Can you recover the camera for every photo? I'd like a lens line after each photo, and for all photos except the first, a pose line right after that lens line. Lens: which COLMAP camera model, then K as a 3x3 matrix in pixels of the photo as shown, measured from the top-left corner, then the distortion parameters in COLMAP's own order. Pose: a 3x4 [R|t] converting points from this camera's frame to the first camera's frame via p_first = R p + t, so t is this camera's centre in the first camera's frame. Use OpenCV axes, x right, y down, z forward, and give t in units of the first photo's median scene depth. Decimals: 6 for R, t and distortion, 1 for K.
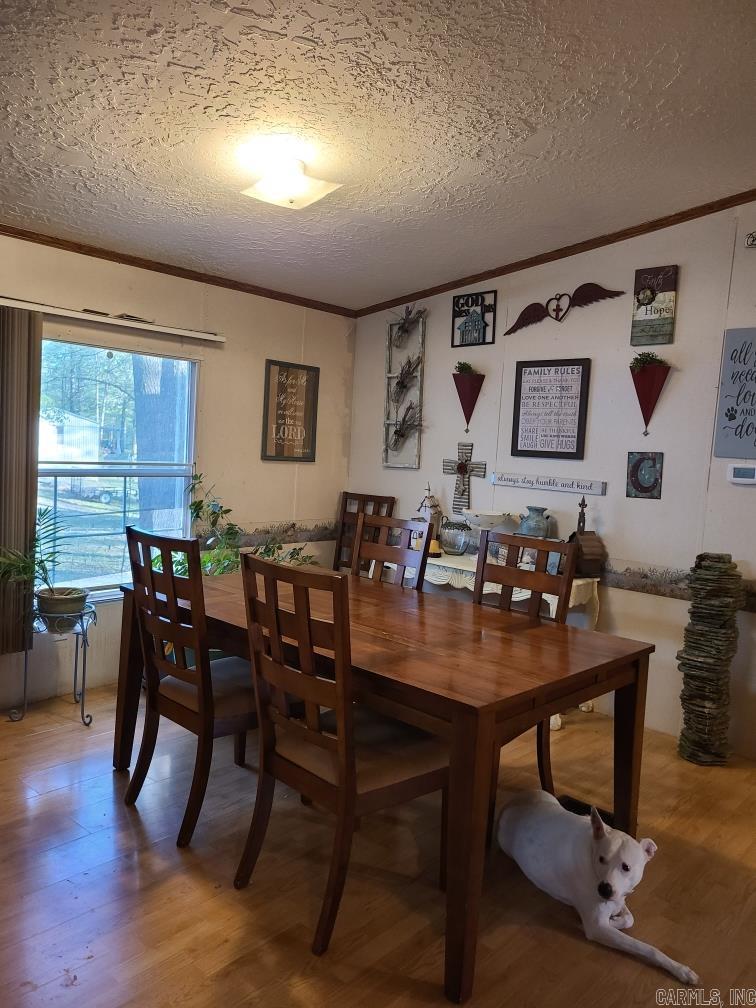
lens RADIAL K [[749.2, 0, 379.8], [0, 749.2, 508.8], [0, 0, 1]] dist [0.051023, -0.026396]
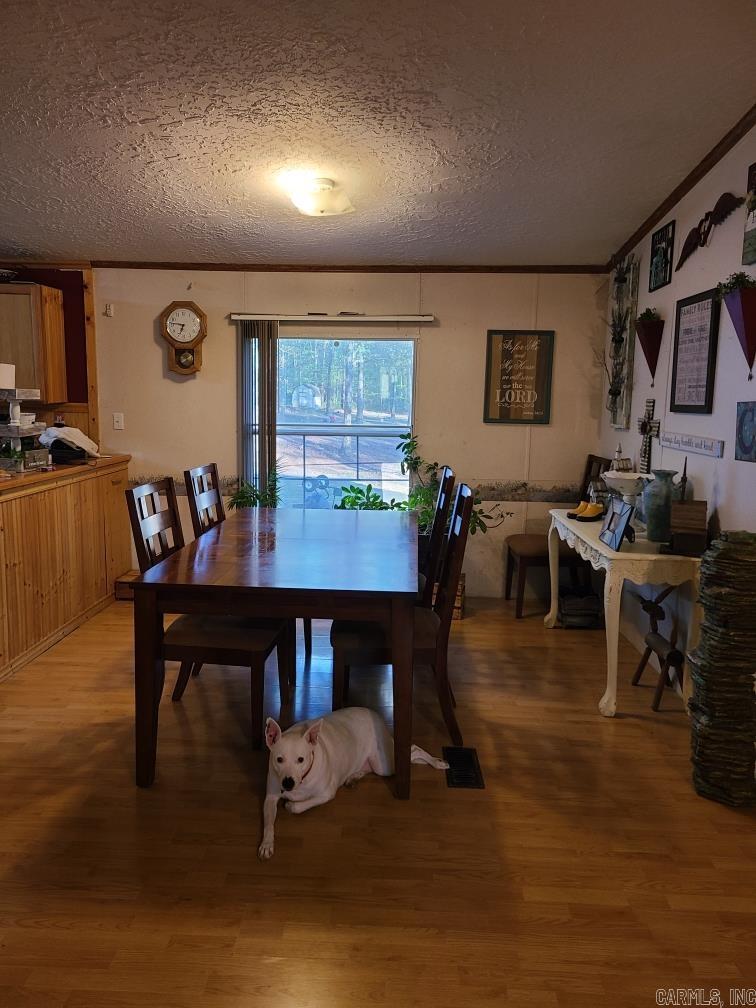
lens RADIAL K [[749.2, 0, 369.0], [0, 749.2, 502.4], [0, 0, 1]] dist [0.051023, -0.026396]
pose [[0.639212, 0.065668, -0.766222, 0.619839], [-0.047050, 0.997820, 0.046266, 0.009546], [0.767590, 0.006477, 0.640908, 0.173333]]
